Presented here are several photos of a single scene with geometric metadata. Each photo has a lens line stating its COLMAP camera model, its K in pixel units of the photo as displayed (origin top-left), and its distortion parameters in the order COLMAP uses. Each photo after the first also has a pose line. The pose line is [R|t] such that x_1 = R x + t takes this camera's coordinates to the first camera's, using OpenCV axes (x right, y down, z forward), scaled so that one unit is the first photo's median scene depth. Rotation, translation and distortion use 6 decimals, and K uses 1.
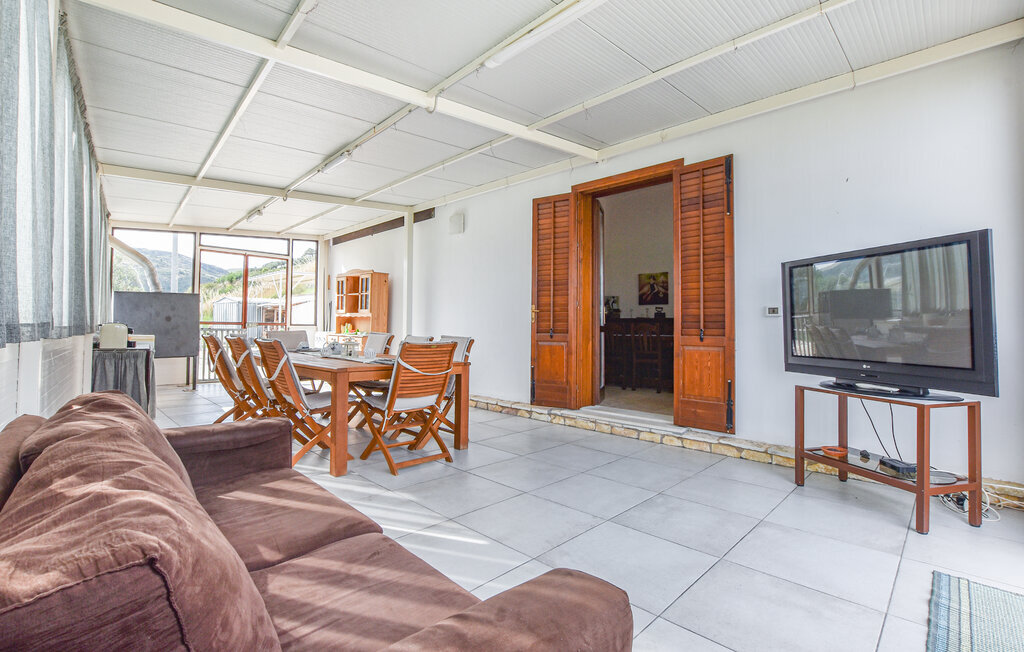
lens RADIAL K [[453.5, 0, 516.6], [0, 453.5, 330.5], [0, 0, 1]] dist [-0.023328, 0.000009]
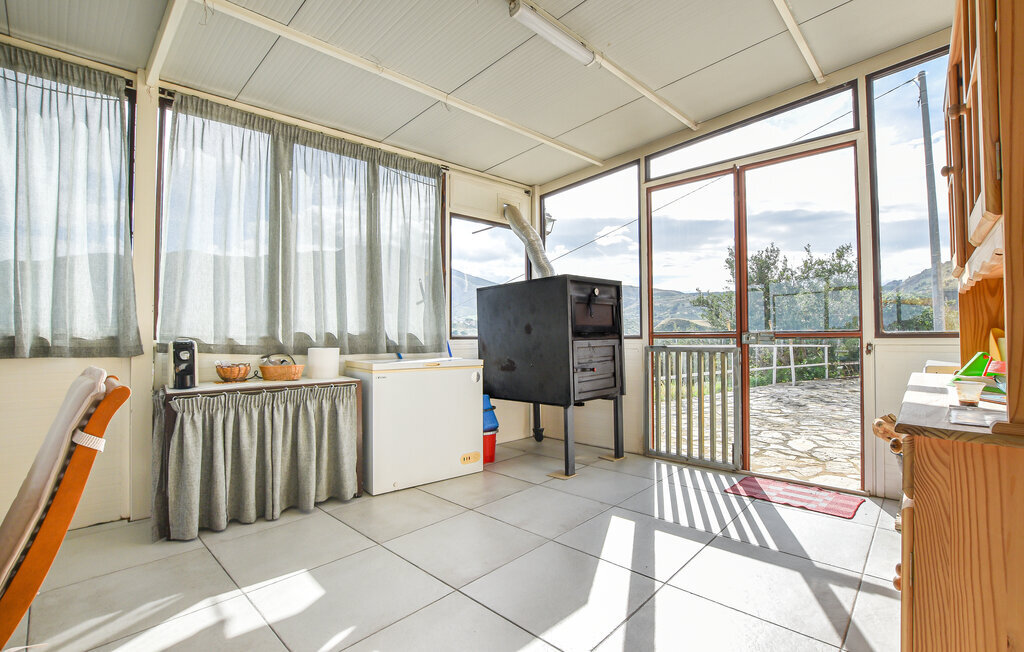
lens RADIAL K [[453.5, 0, 516.6], [0, 453.5, 330.5], [0, 0, 1]] dist [-0.023328, 0.000009]
pose [[-0.028383, -0.017842, -0.999438, -0.190723], [-0.012425, 0.999770, -0.017495, -0.011725], [0.999520, 0.011922, -0.028598, 0.826192]]
